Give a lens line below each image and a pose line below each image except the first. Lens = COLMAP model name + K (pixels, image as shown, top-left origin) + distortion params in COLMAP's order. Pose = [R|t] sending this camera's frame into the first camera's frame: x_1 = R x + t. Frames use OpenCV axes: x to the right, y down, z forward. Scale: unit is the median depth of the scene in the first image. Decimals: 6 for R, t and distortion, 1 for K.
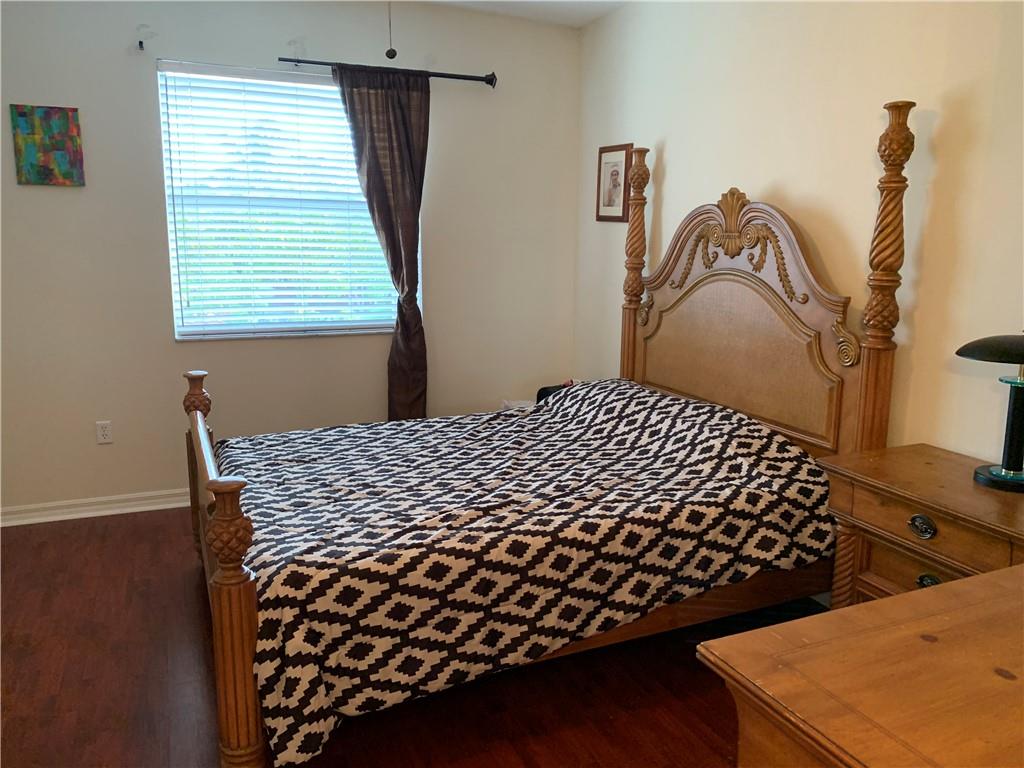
lens RADIAL K [[791.1, 0, 512.0], [0, 791.1, 384.0], [0, 0, 1]] dist [0.033454, -0.045170]
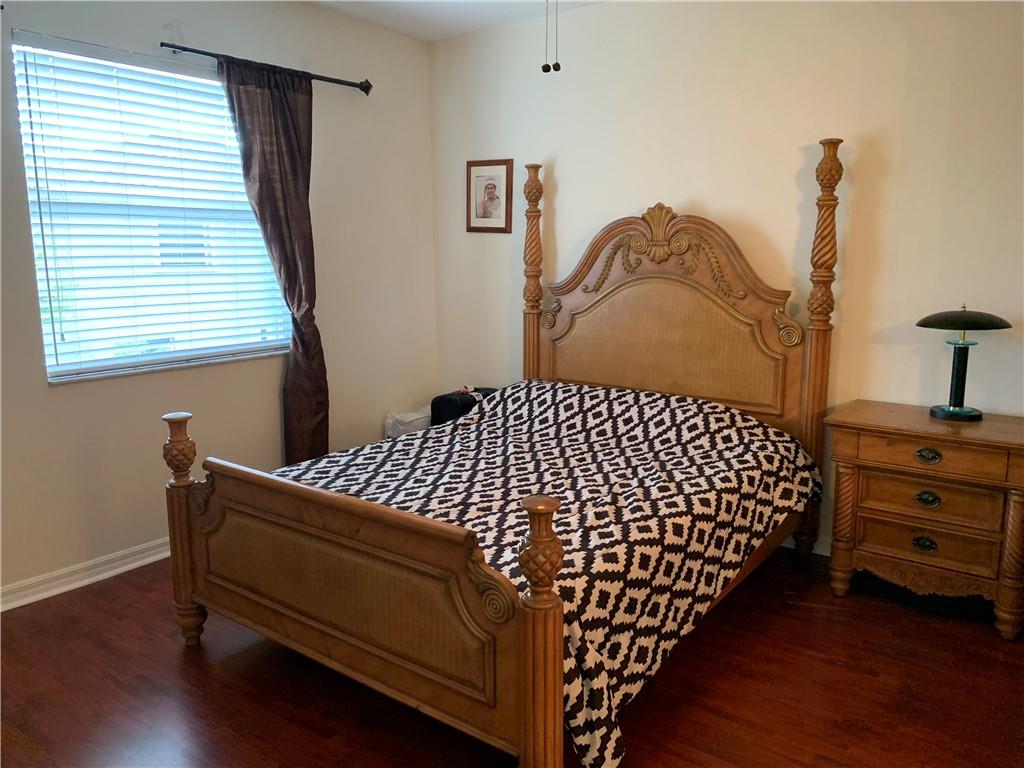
lens RADIAL K [[791.0, 0, 507.2], [0, 791.0, 385.4], [0, 0, 1]] dist [0.031289, -0.040341]
pose [[0.871945, -0.096893, 0.479921, -0.532110], [0.102739, 0.994608, 0.014144, -0.022622], [-0.478704, 0.036974, 0.877198, 0.108920]]
